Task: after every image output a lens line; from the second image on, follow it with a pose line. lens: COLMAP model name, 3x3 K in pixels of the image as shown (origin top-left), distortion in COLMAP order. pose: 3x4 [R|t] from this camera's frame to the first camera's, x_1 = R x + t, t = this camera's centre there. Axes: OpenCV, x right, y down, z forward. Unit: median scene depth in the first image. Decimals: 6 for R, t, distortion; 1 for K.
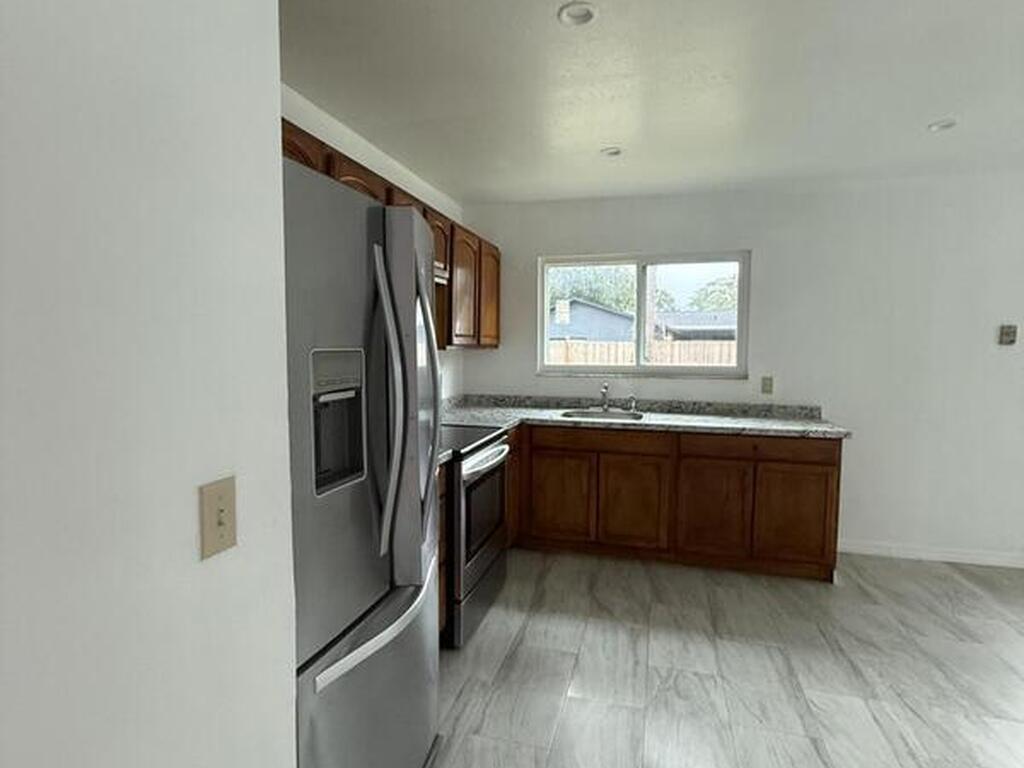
lens RADIAL K [[542.2, 0, 509.4], [0, 542.2, 383.1], [0, 0, 1]] dist [-0.001700, 0.000163]
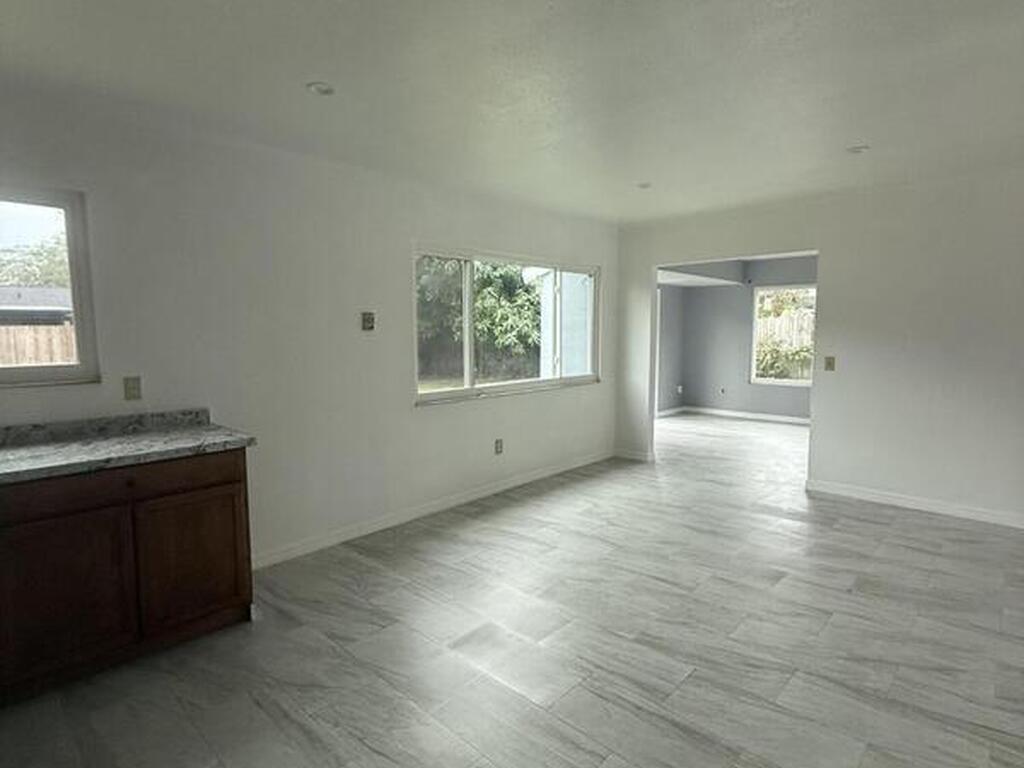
lens RADIAL K [[542.2, 0, 509.4], [0, 542.2, 383.1], [0, 0, 1]] dist [-0.001700, 0.000163]
pose [[0.460573, -0.090655, 0.882980, 0.081414], [0.066072, 0.995512, 0.067745, -0.021663], [-0.885160, 0.027139, 0.464496, 0.255674]]
